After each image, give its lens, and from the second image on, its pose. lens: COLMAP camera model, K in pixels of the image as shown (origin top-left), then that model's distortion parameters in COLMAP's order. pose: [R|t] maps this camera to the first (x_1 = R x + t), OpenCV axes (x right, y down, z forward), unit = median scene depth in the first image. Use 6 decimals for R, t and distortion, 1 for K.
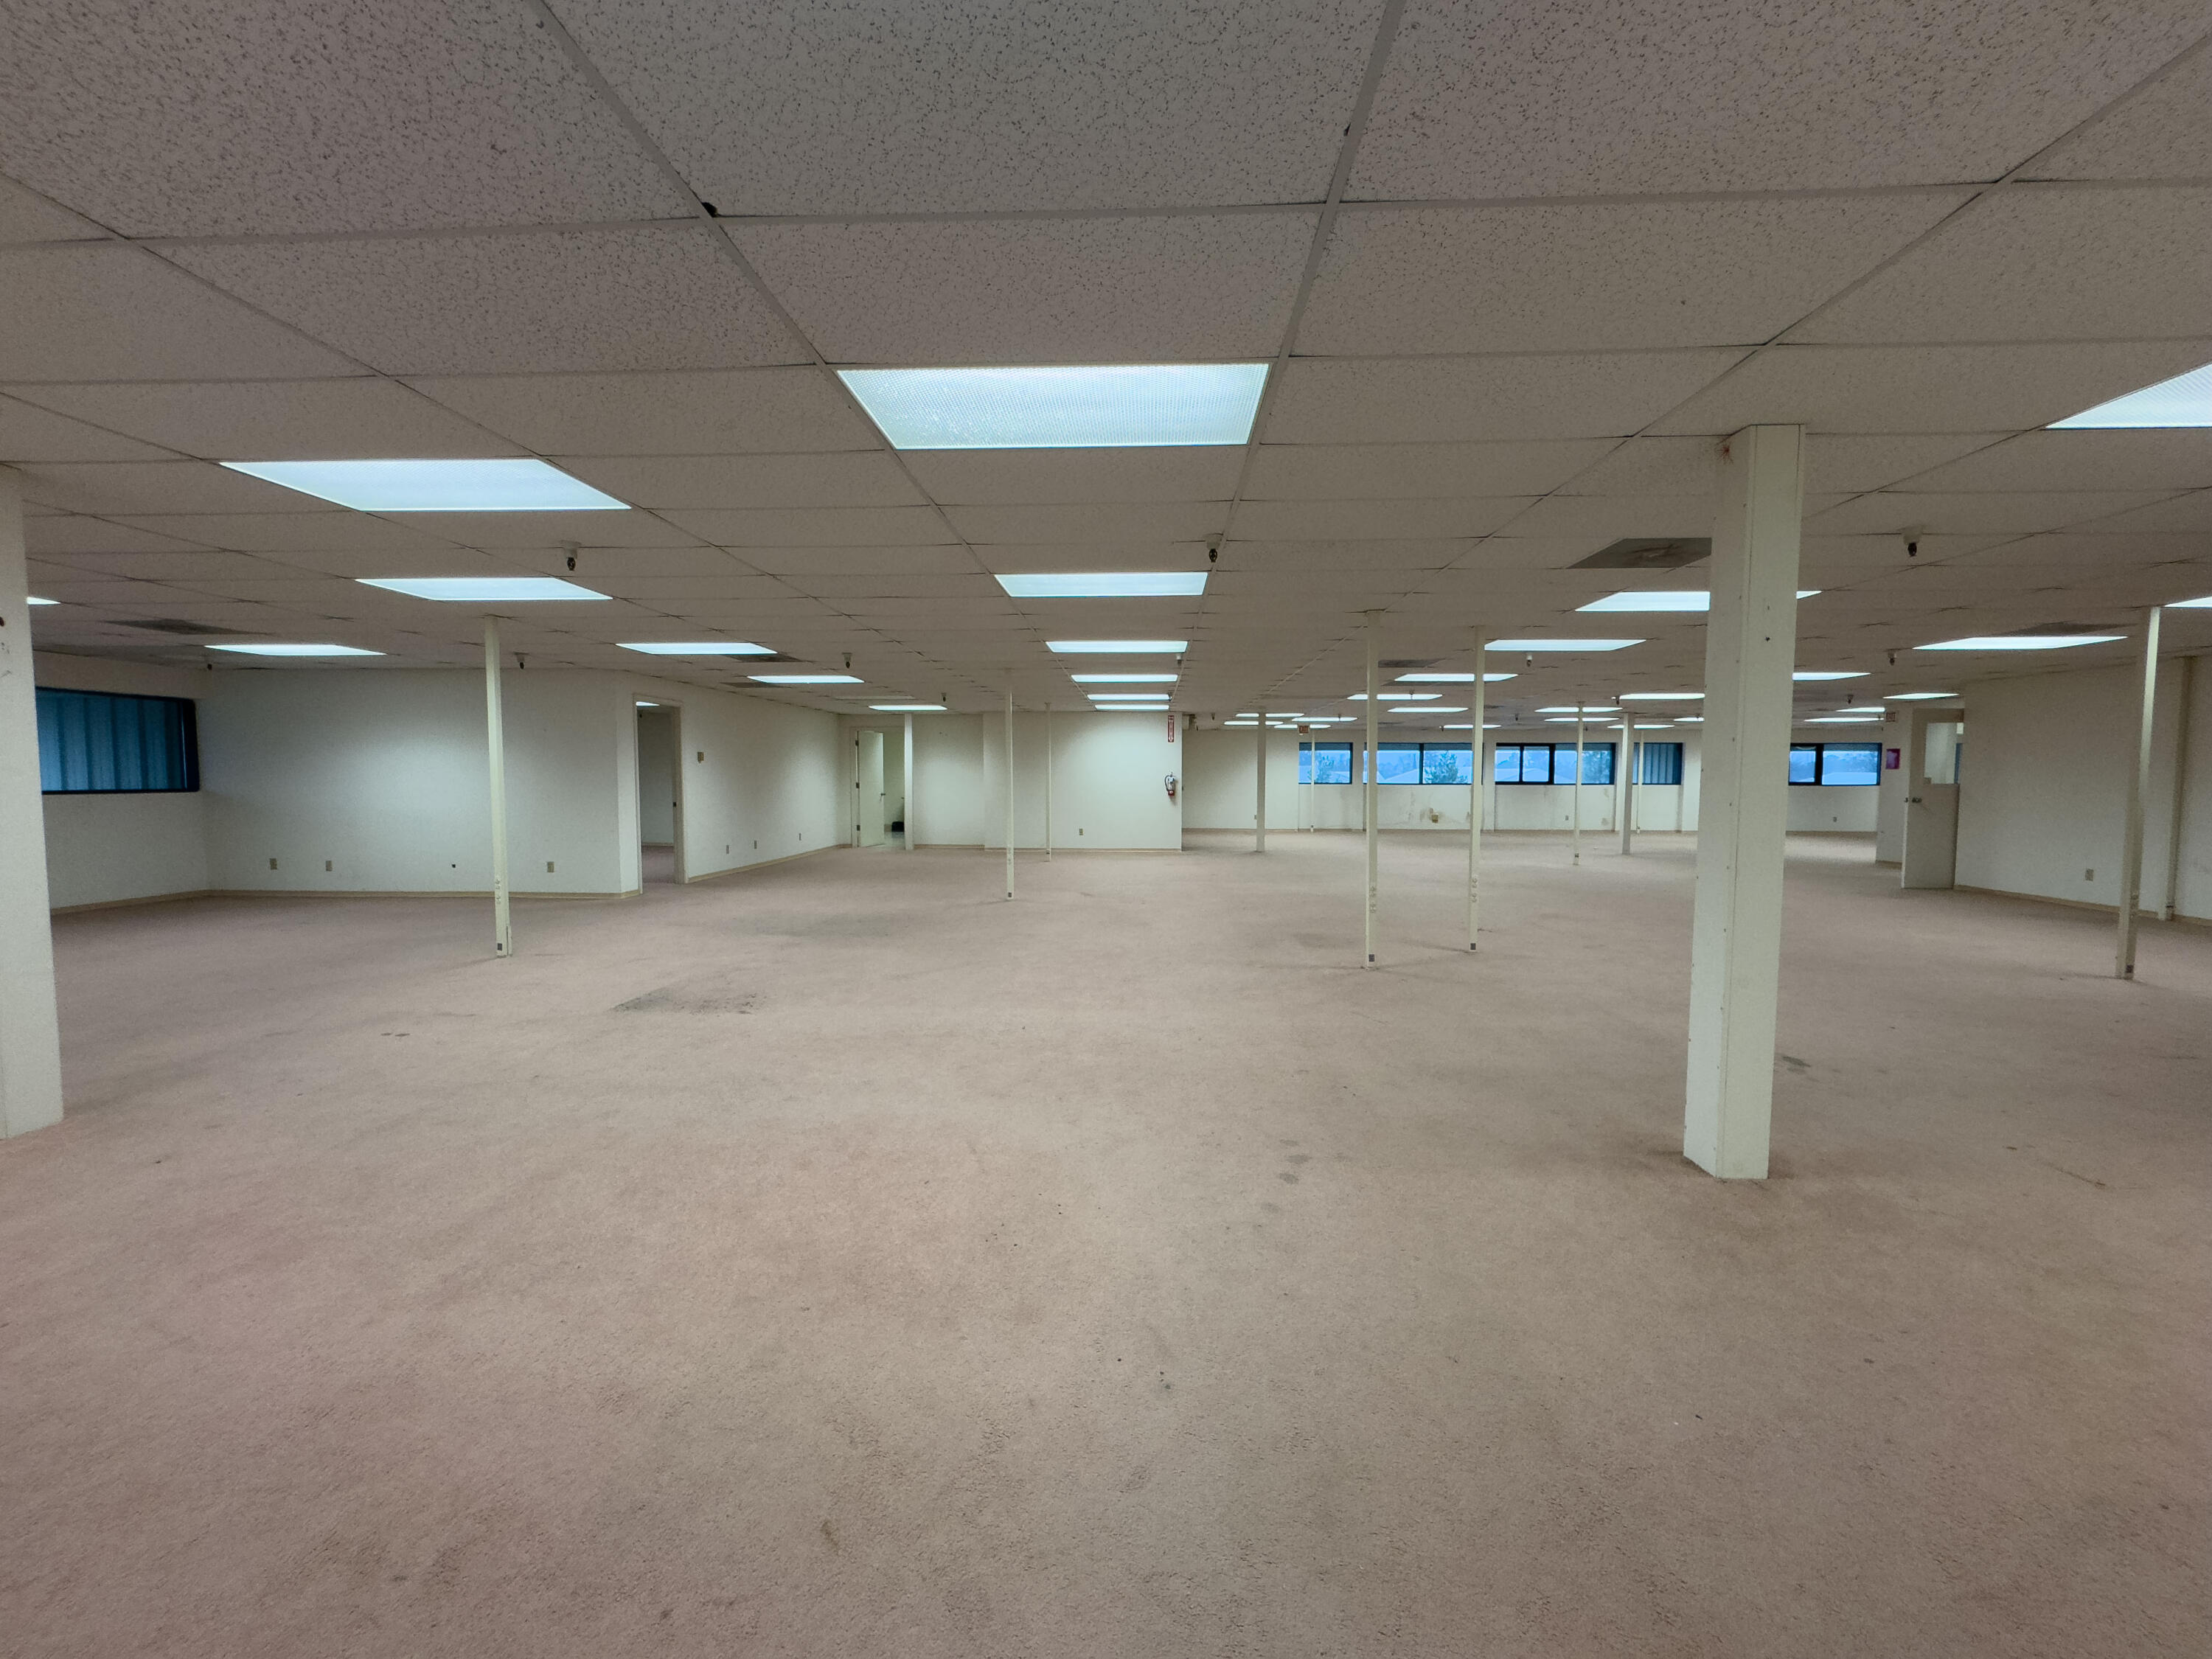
lens RADIAL K [[877.2, 0, 1109.8], [0, 877.2, 827.2], [0, 0, 1]] dist [-0.003980, 0.000799]
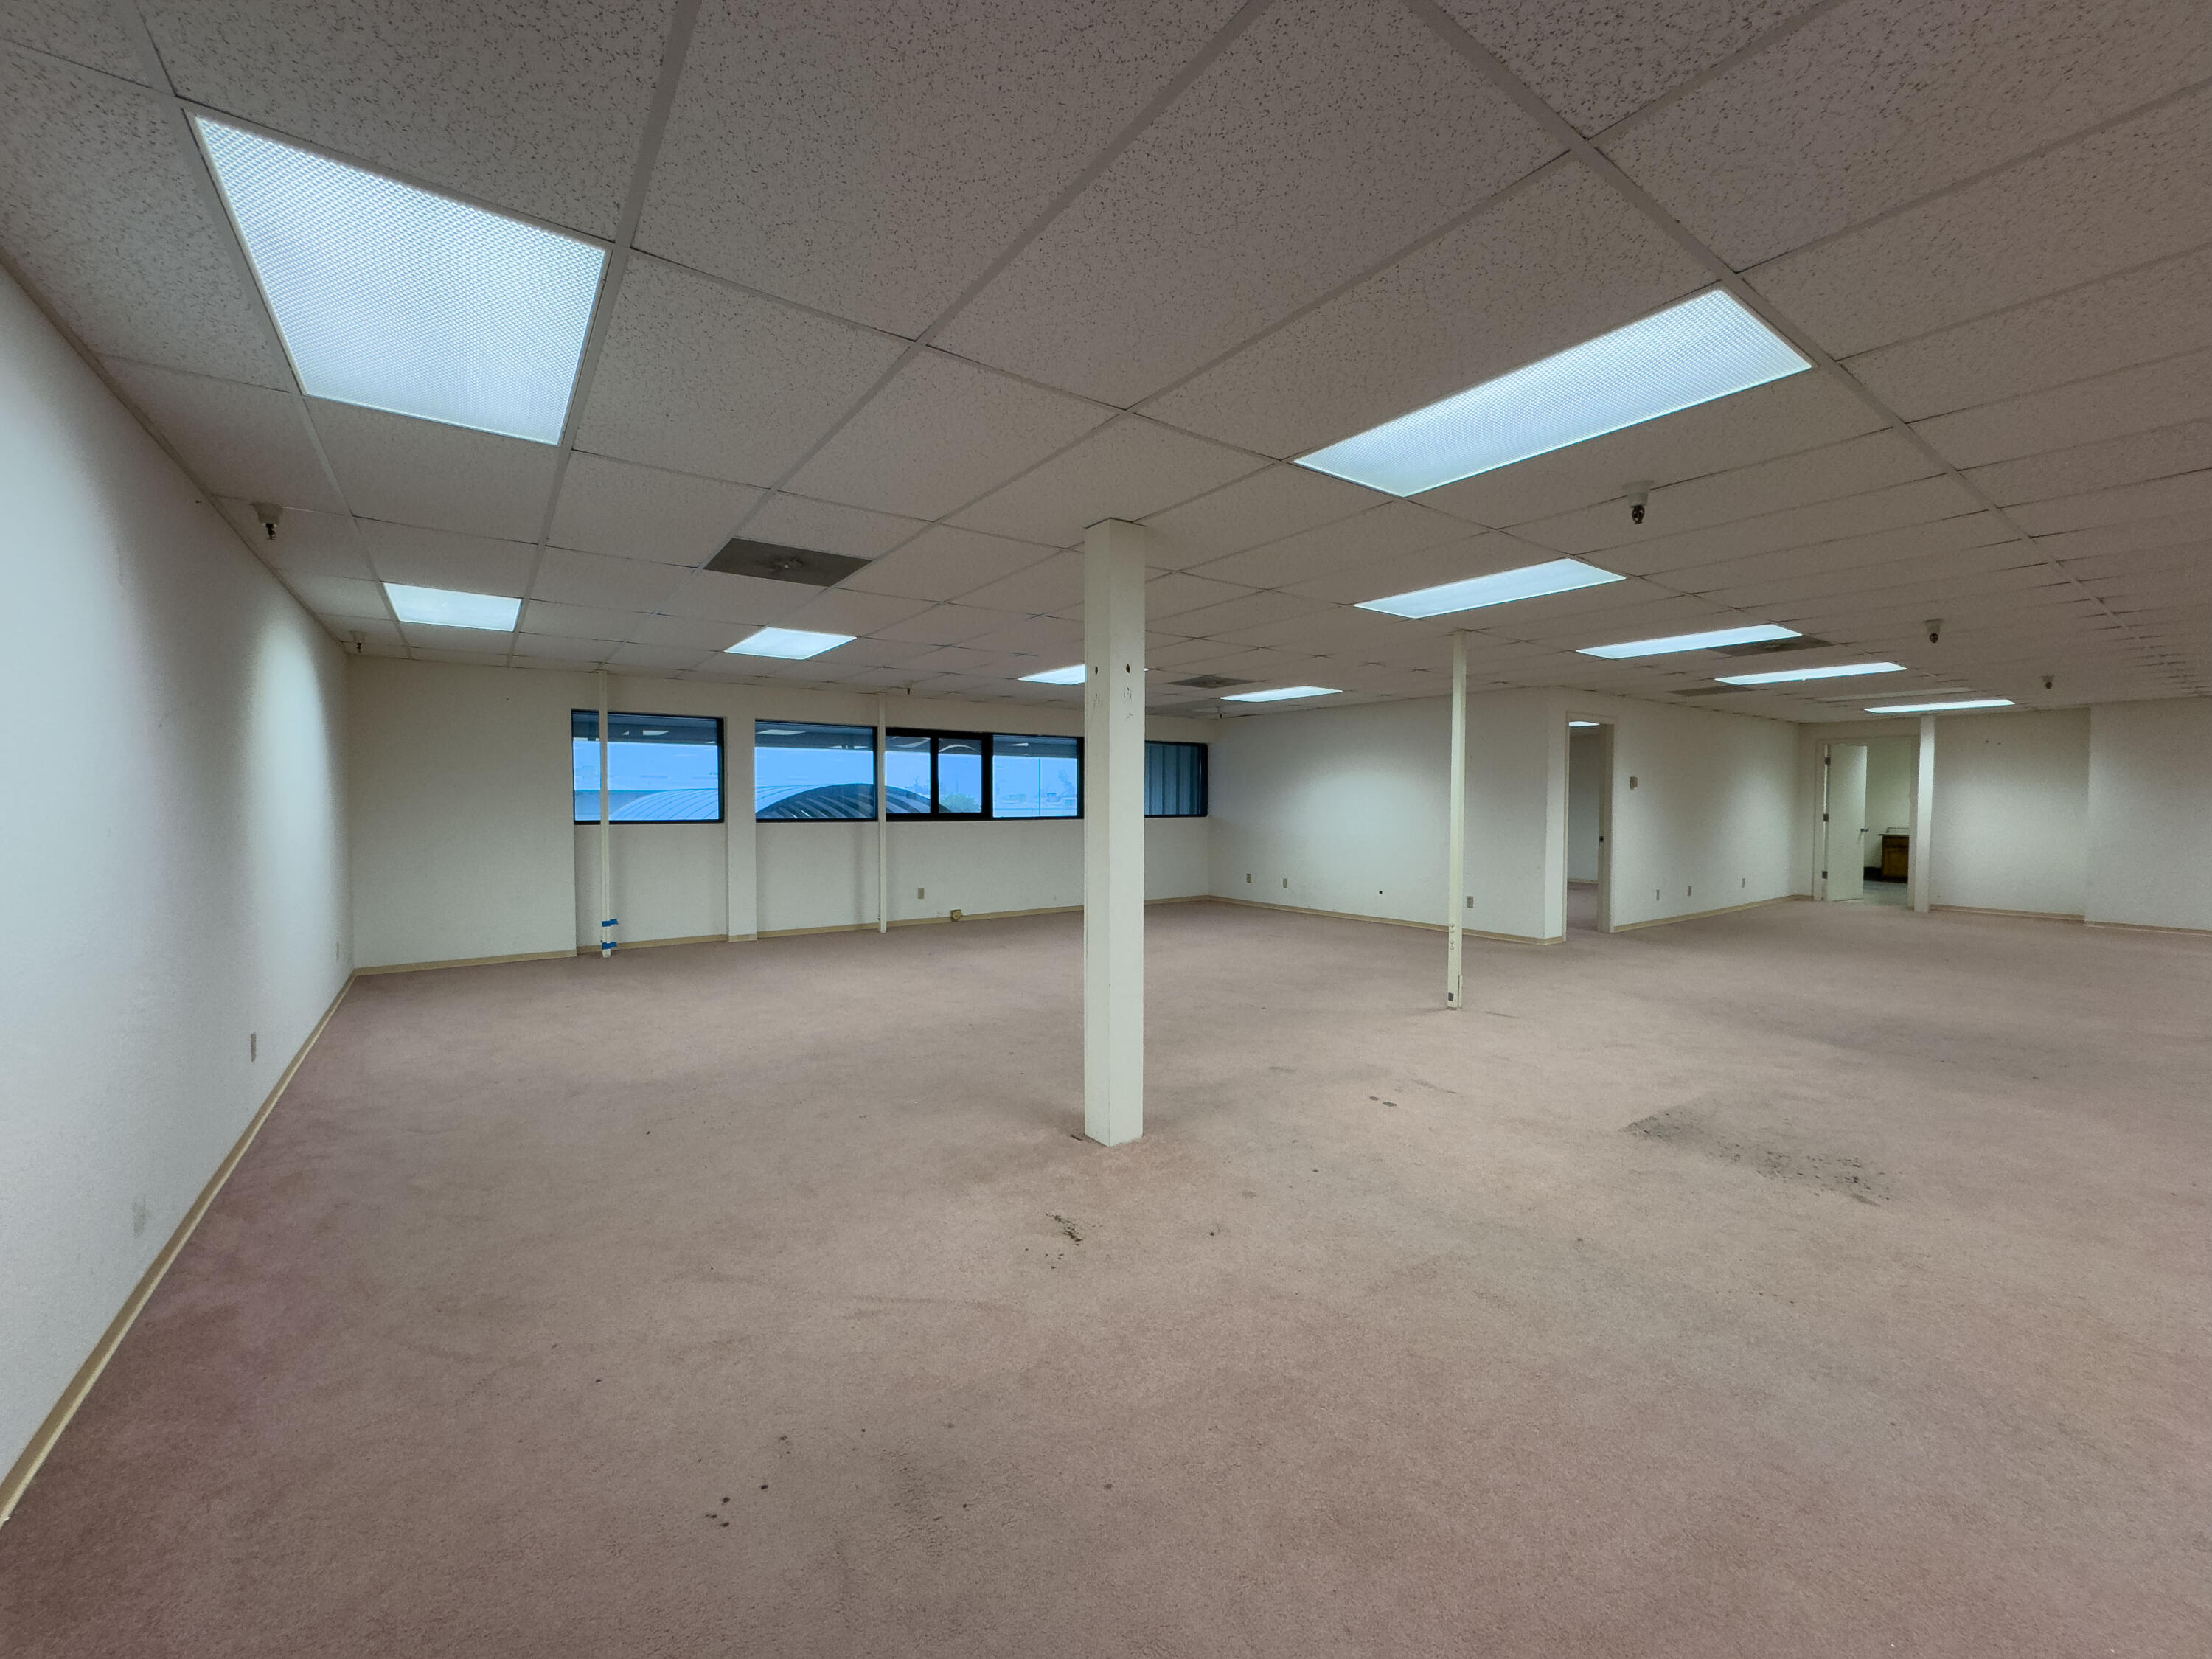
lens RADIAL K [[877.2, 0, 1128.7], [0, 877.2, 831.3], [0, 0, 1]] dist [-0.003980, 0.000799]
pose [[0.640696, 0.025456, -0.767372, -0.156374], [-0.044404, 0.999006, -0.003934, -0.011268], [0.766509, 0.036595, 0.641190, 0.113619]]
